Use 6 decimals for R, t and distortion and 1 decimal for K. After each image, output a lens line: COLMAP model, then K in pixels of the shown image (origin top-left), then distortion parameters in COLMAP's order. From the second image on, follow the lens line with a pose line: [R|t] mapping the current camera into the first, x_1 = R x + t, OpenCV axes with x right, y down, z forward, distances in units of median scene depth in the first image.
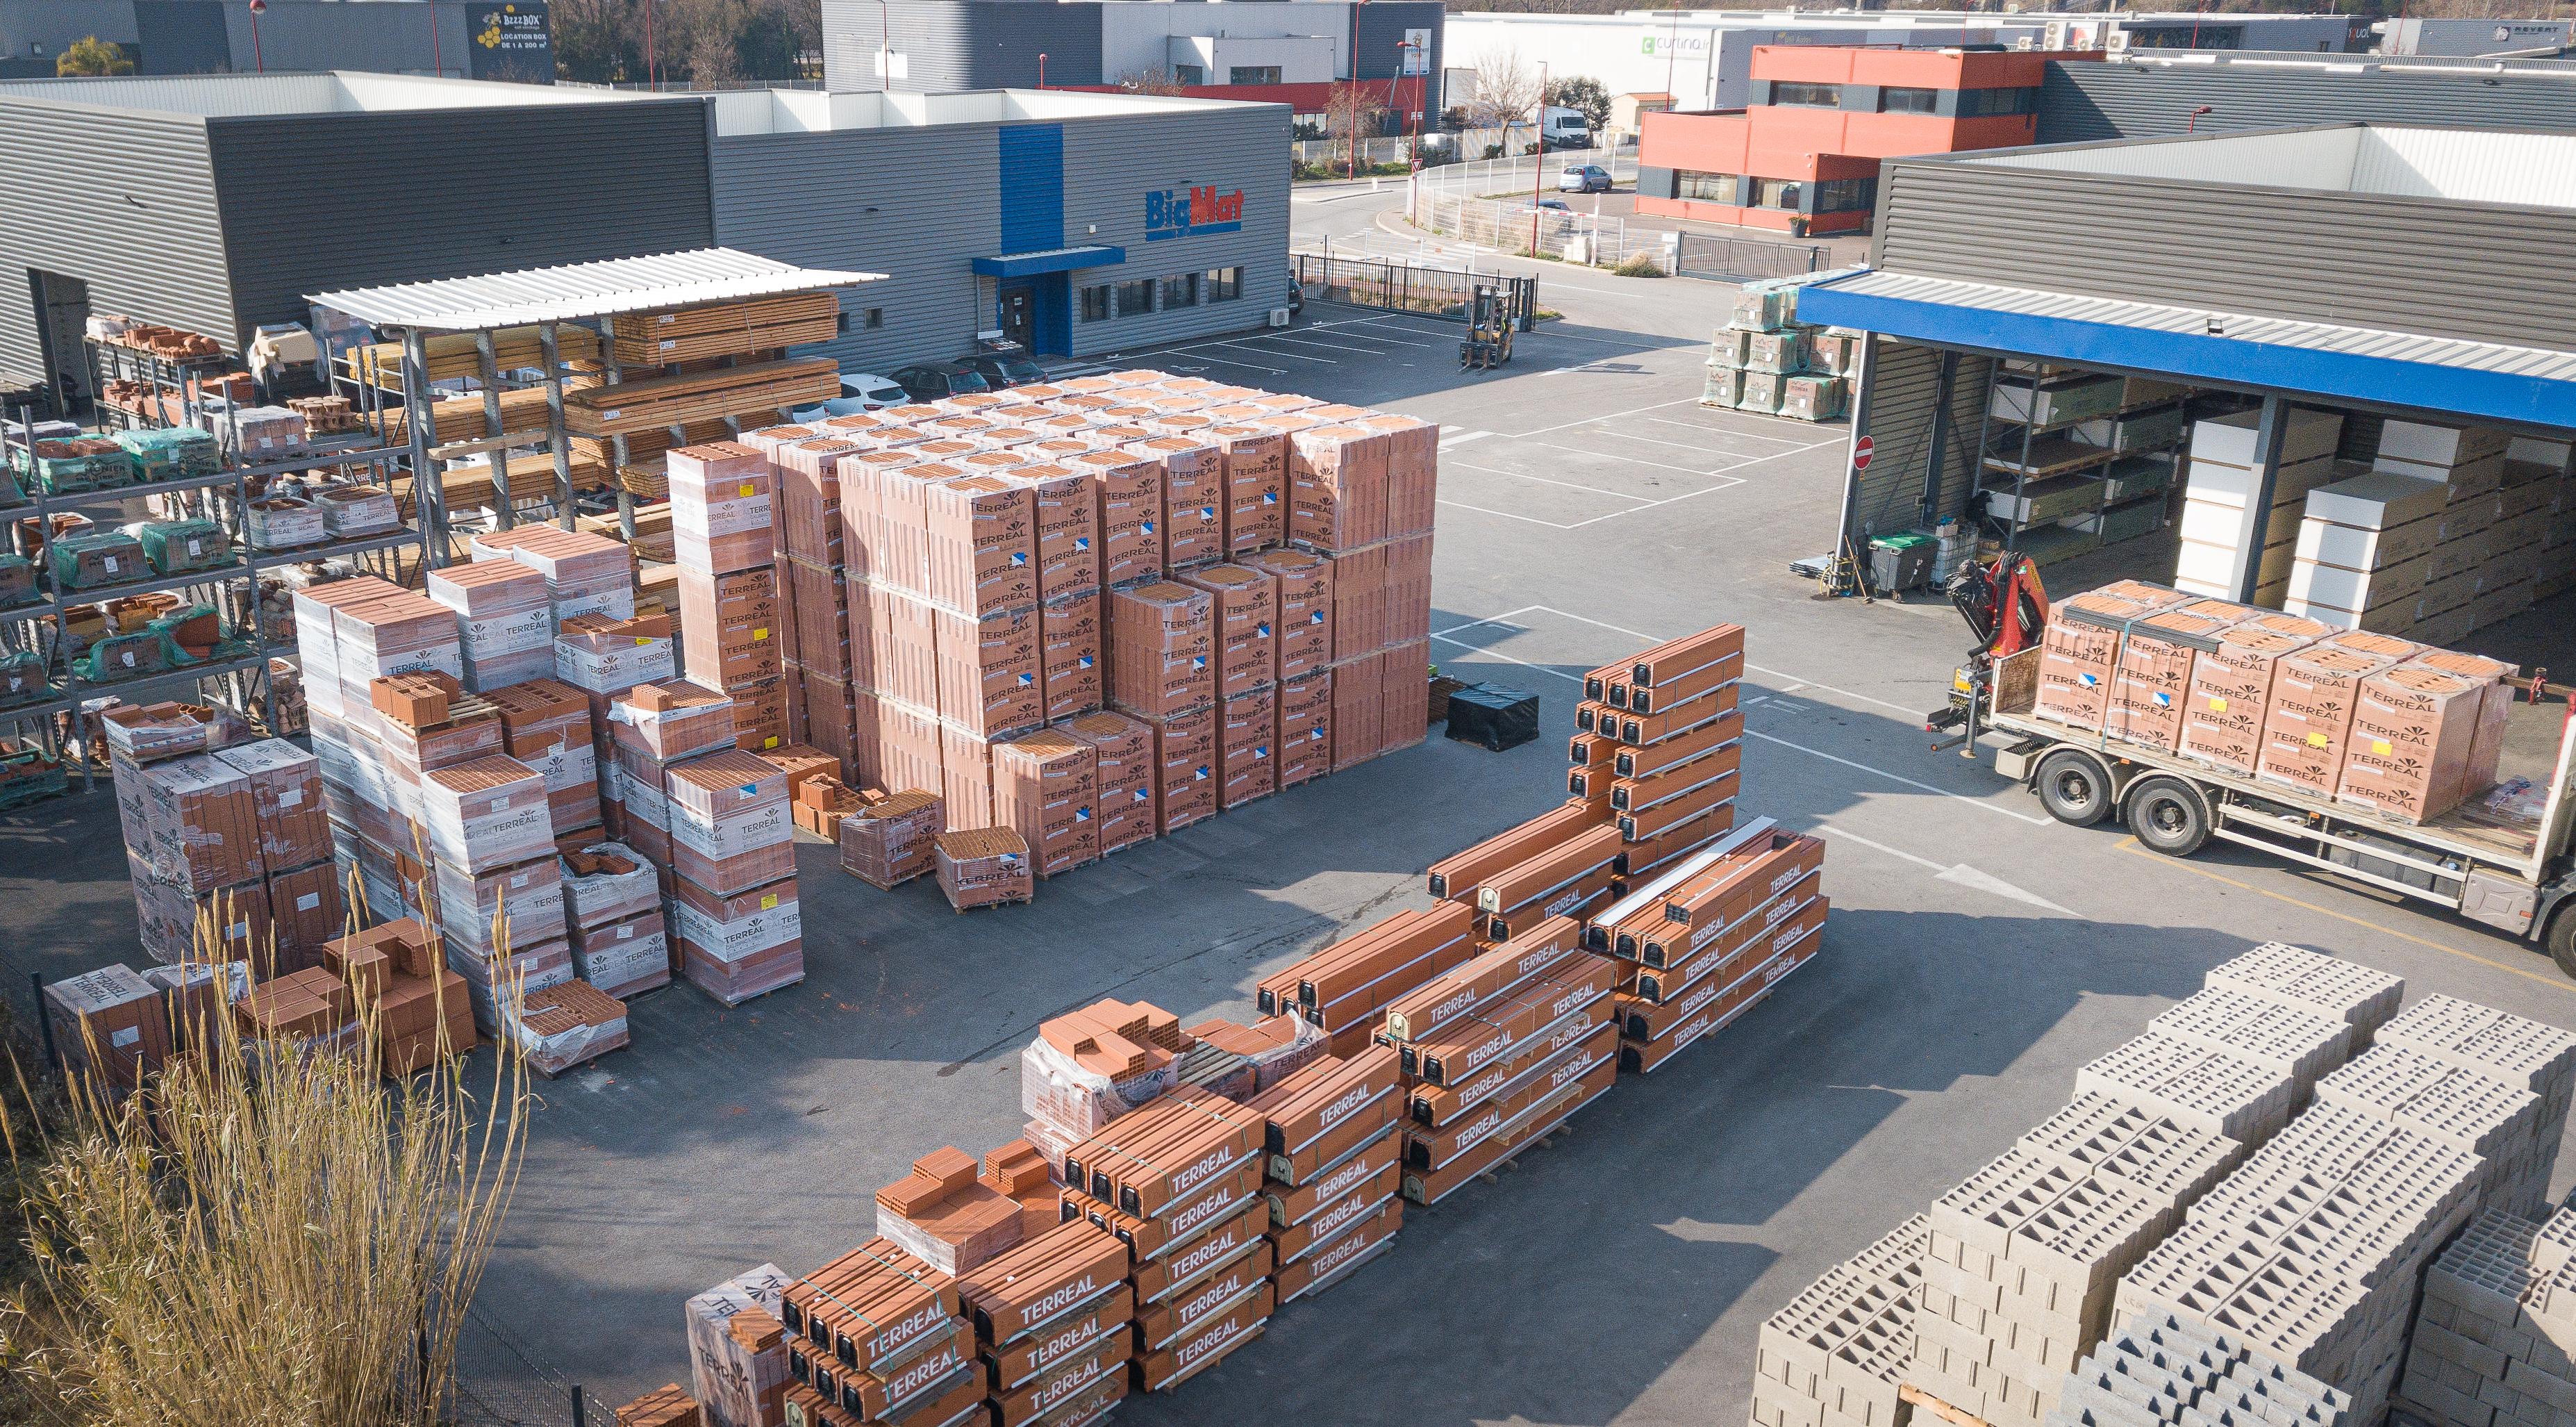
lens RADIAL K [[1900.6, 0, 1288.0], [0, 1900.6, 713.5], [0, 0, 1]] dist [-0.002457, -0.002940]
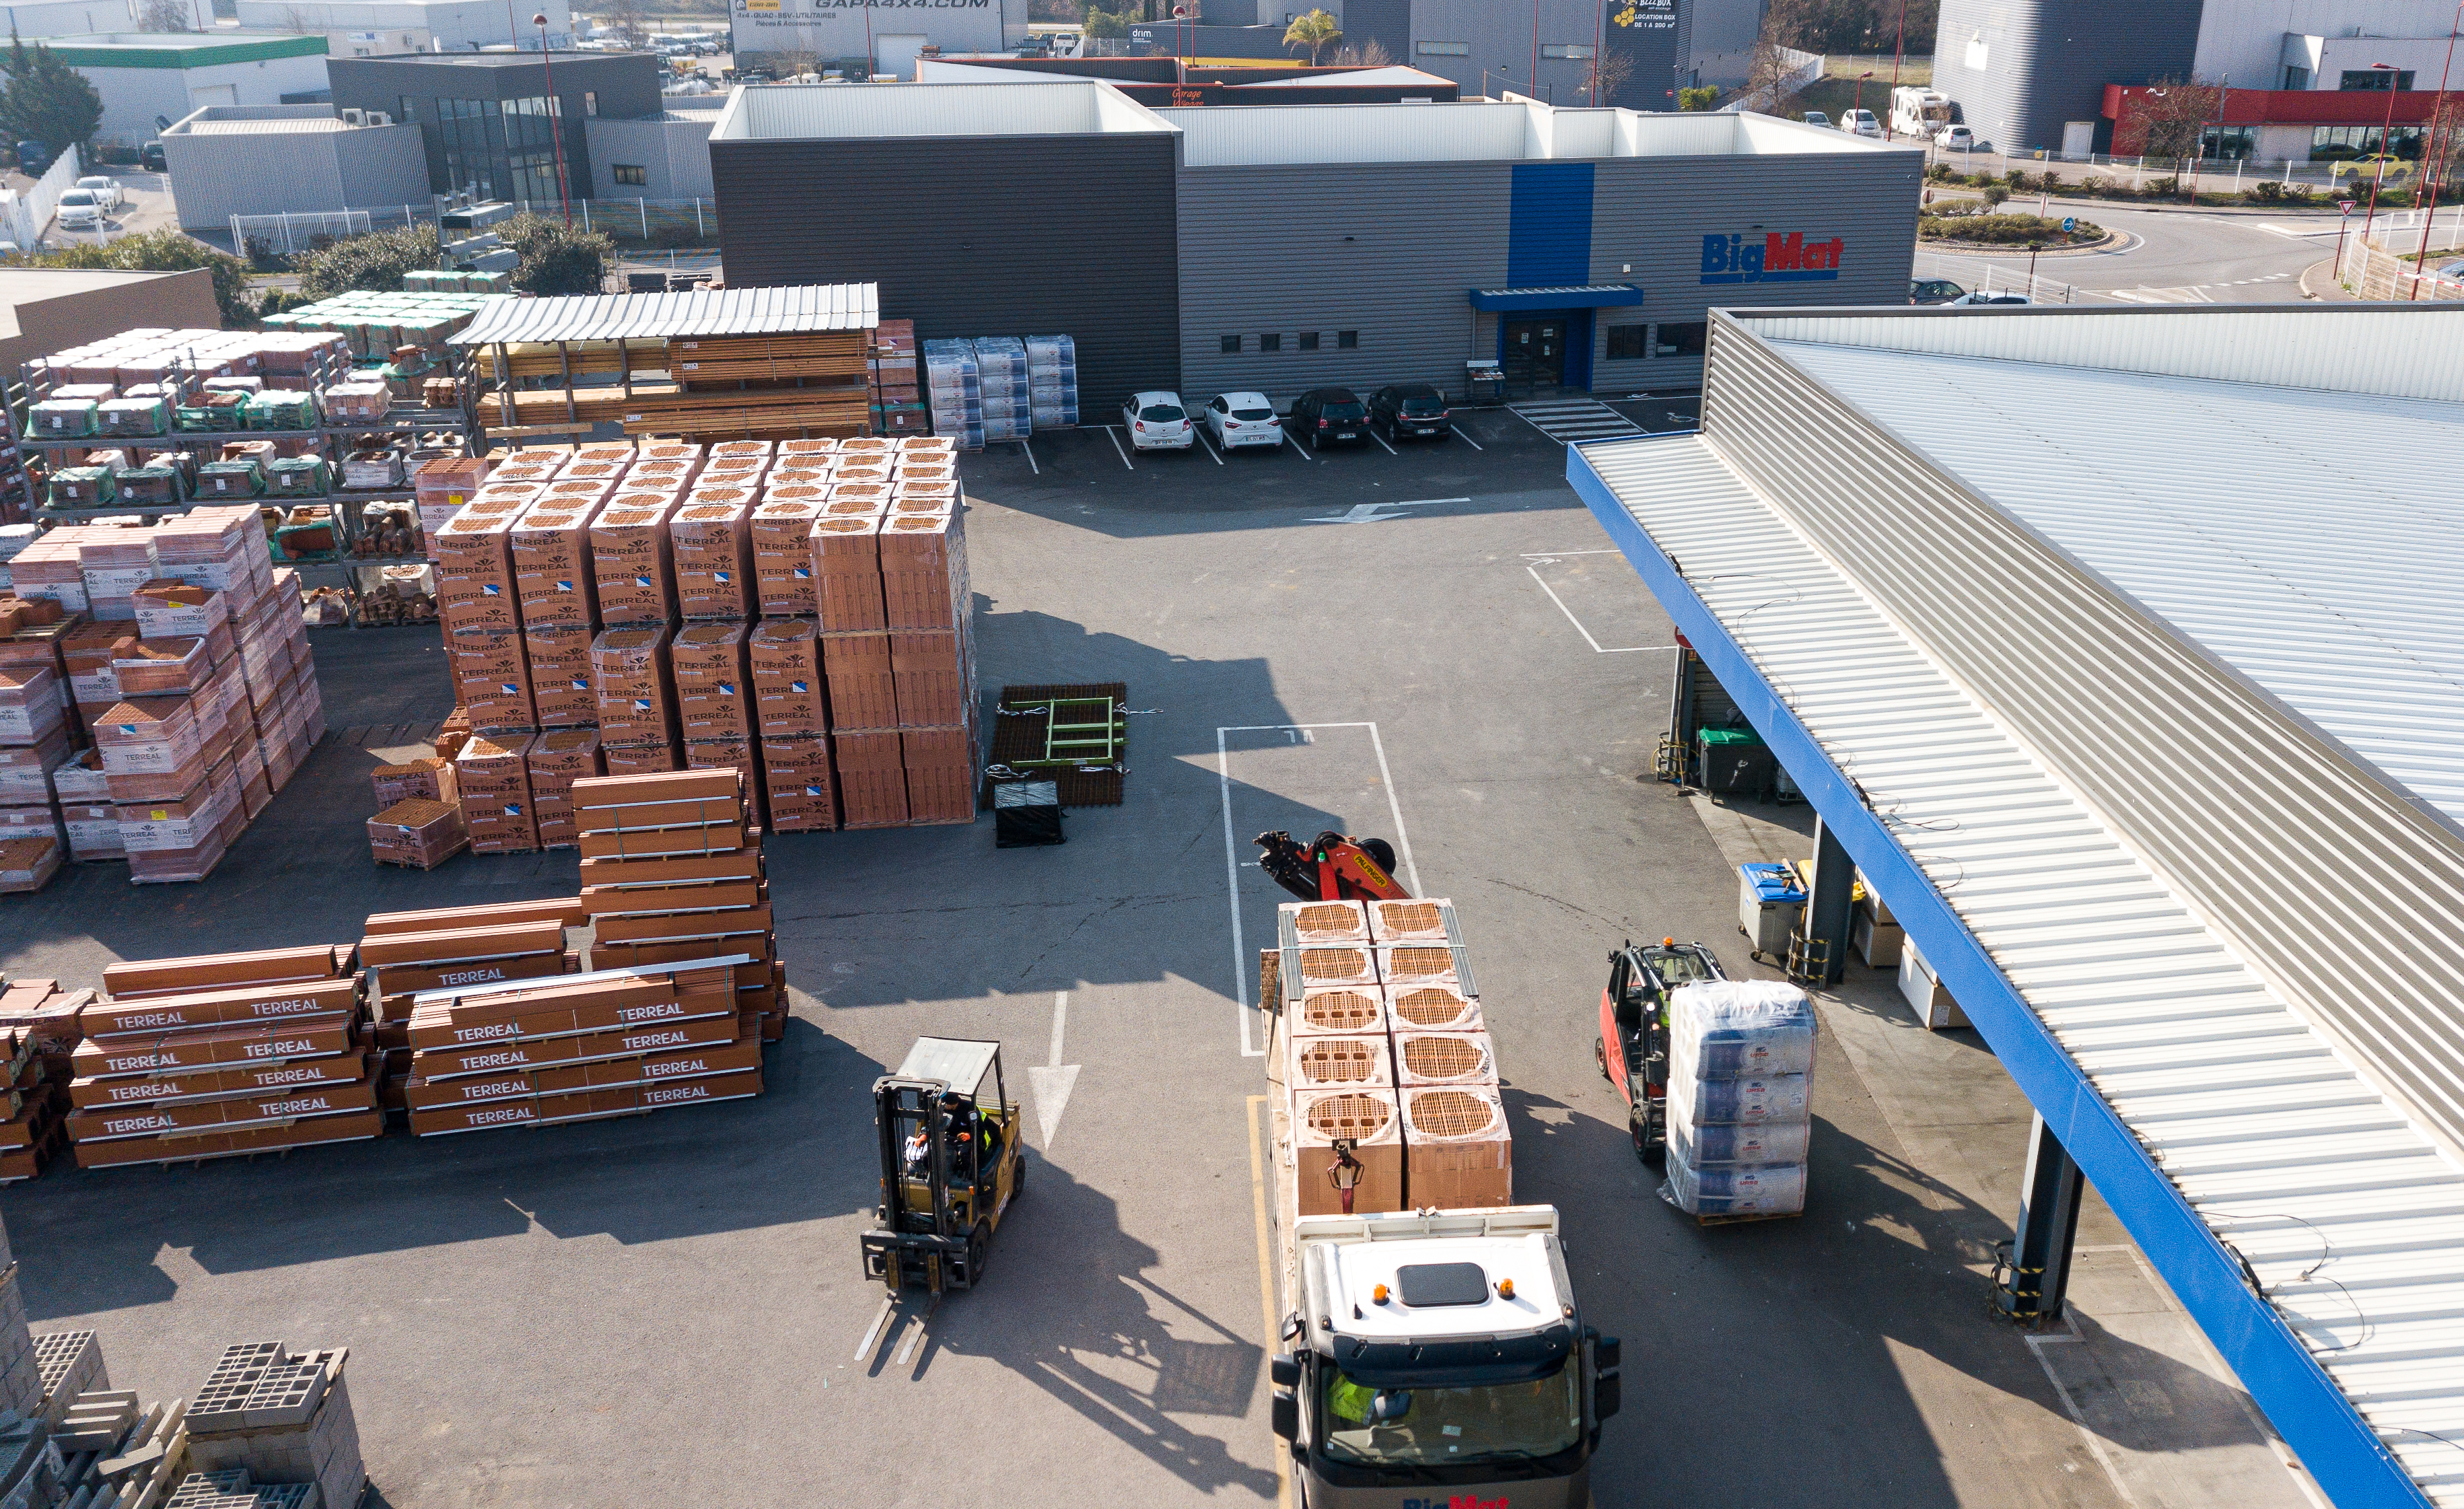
lens RADIAL K [[1883.5, 0, 1233.8], [0, 1883.5, 663.4], [0, 0, 1]] dist [0.003259, -0.005548]
pose [[0.844179, 0.186752, -0.502480, 0.770847], [-0.193662, 0.980294, 0.038981, -0.154636], [0.499858, 0.064404, 0.863710, 0.183926]]
